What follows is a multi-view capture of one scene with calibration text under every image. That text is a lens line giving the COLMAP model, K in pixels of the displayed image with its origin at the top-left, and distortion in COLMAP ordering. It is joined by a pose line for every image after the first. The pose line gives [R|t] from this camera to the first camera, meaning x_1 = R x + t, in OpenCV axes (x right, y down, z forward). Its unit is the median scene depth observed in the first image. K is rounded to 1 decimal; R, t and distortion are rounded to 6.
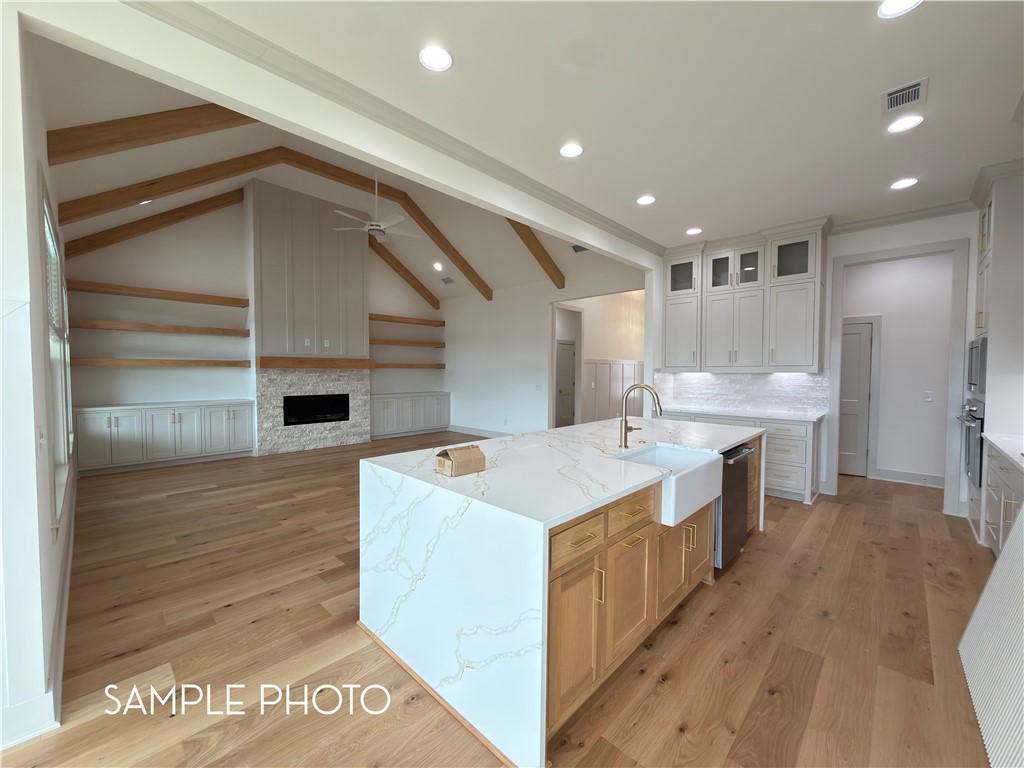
lens RADIAL K [[408.3, 0, 512.4], [0, 408.3, 383.3], [0, 0, 1]] dist [0.001064, -0.000136]
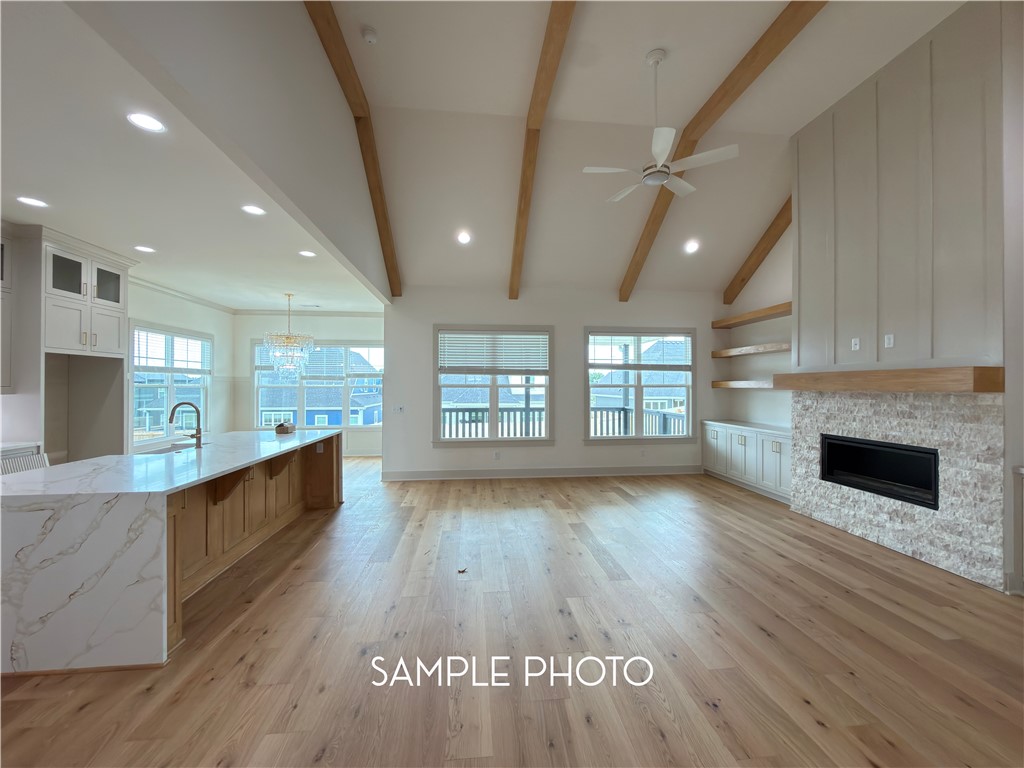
lens RADIAL K [[408.3, 0, 514.1], [0, 408.3, 383.2], [0, 0, 1]] dist [0.001064, -0.000136]
pose [[-0.641966, -0.010612, -0.766660, 0.241728], [-0.027627, 0.999575, 0.009297, -0.039161], [0.766235, 0.027149, -0.641986, 1.005854]]
